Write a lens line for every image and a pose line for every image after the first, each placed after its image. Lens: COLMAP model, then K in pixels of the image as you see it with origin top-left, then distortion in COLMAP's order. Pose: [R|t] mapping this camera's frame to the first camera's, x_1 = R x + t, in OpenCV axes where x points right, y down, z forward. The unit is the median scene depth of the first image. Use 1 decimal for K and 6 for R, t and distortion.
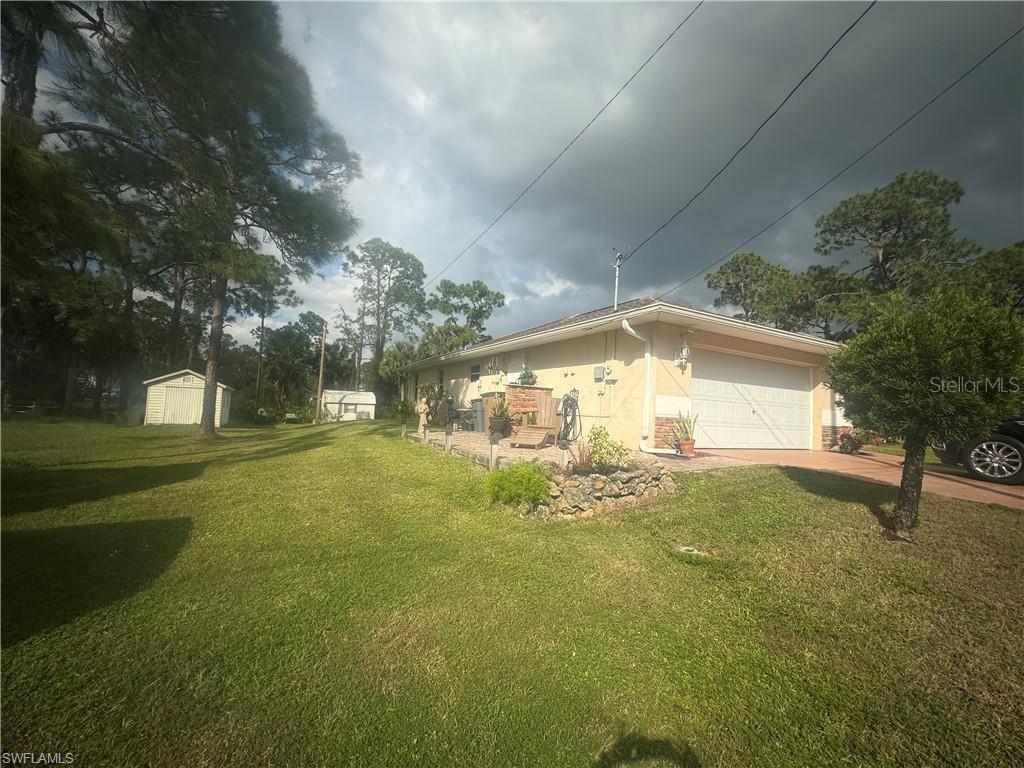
lens RADIAL K [[442.1, 0, 517.3], [0, 442.1, 385.1], [0, 0, 1]] dist [0.000065, -0.000294]
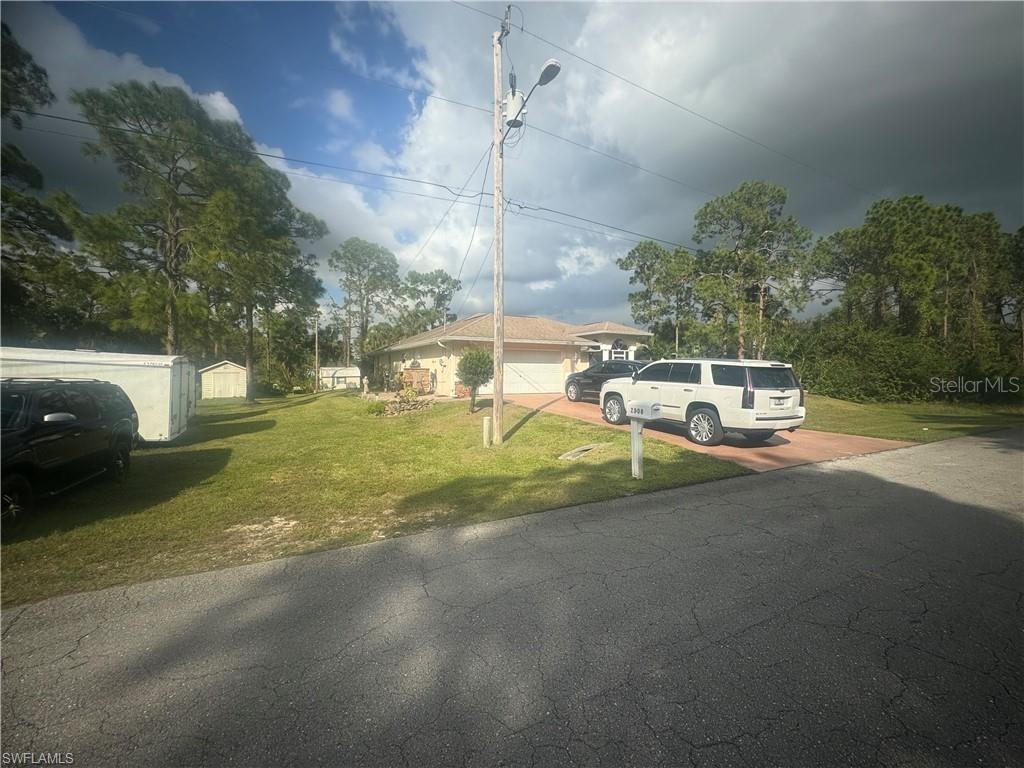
lens RADIAL K [[442.1, 0, 510.4], [0, 442.1, 381.4], [0, 0, 1]] dist [0.000065, -0.000294]
pose [[0.998614, -0.049077, -0.019021, 0.113410], [0.050423, 0.995654, 0.078298, -0.016899], [0.015095, -0.079149, 0.996749, -0.230427]]
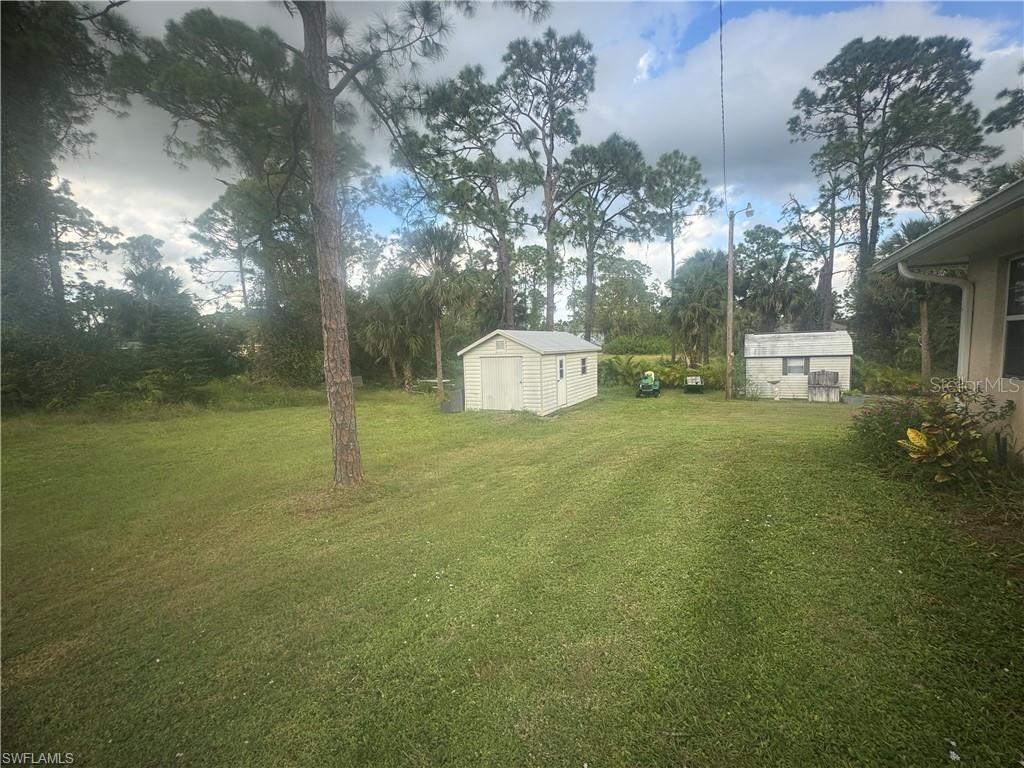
lens RADIAL K [[442.1, 0, 510.8], [0, 442.1, 383.4], [0, 0, 1]] dist [0.000065, -0.000294]
pose [[0.538286, 0.011221, -0.842688, -0.085636], [0.105016, 0.991225, 0.080280, -0.003166], [0.836194, -0.131709, 0.532384, 0.321078]]
